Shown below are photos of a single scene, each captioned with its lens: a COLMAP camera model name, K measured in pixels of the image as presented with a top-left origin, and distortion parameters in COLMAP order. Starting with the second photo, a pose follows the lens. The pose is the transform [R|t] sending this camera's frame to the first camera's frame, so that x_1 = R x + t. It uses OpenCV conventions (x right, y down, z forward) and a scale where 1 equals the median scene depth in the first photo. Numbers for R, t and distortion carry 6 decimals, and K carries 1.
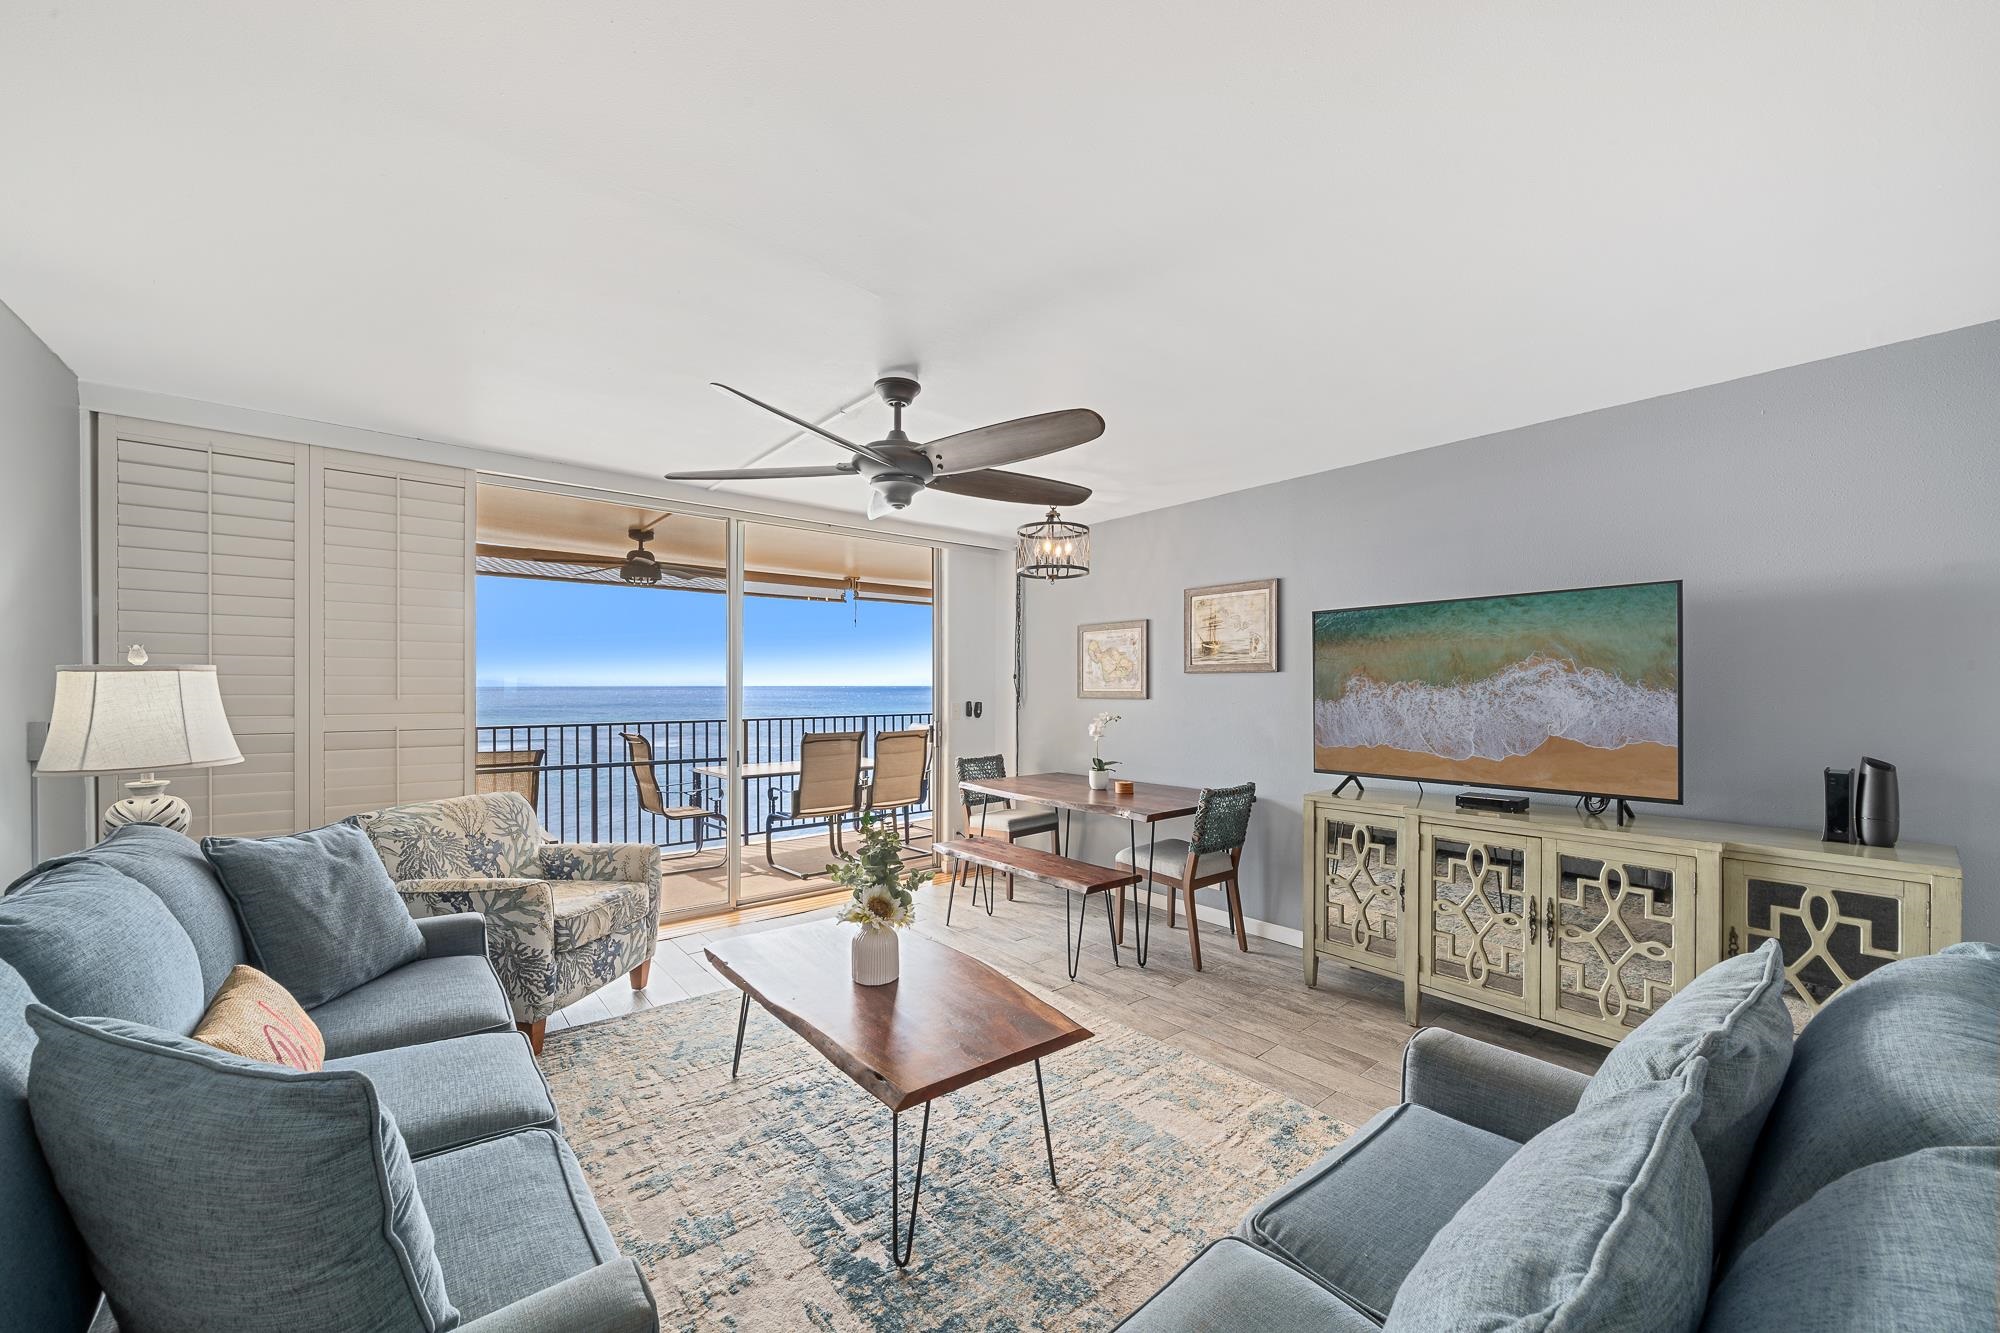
lens RADIAL K [[738.6, 0, 958.9], [0, 738.6, 689.2], [0, 0, 1]] dist [-0.001896, 0.000054]
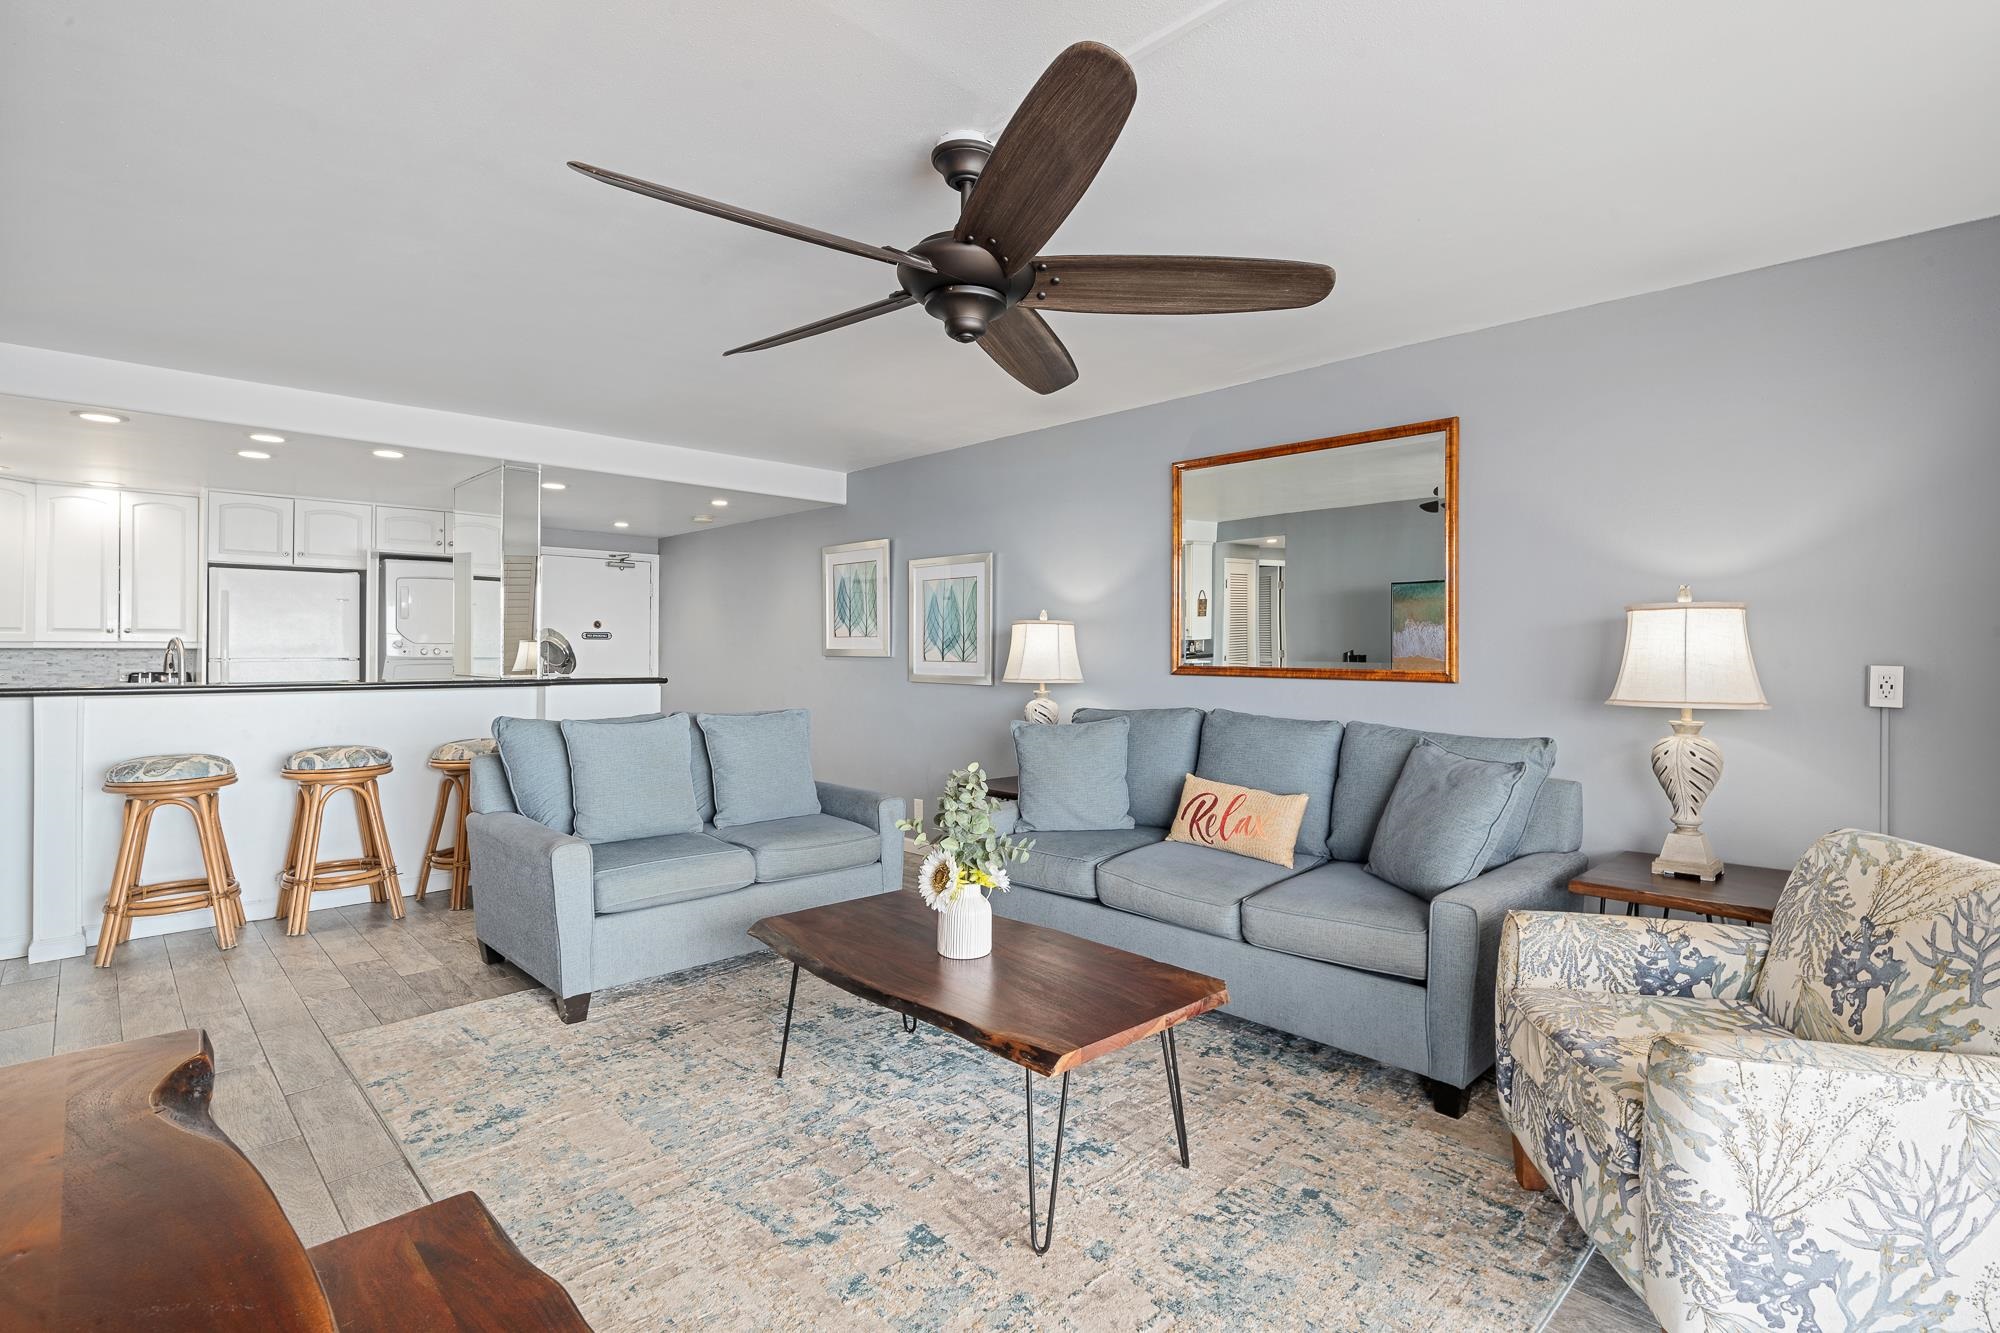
lens RADIAL K [[939.6, 0, 991.7], [0, 939.6, 655.4], [0, 0, 1]] dist [-0.011799, 0.001874]
pose [[-0.995510, -0.007399, -0.094366, -0.026629], [-0.008211, 0.999932, 0.008222, 0.020565], [0.094299, 0.008960, -0.995504, 1.421822]]
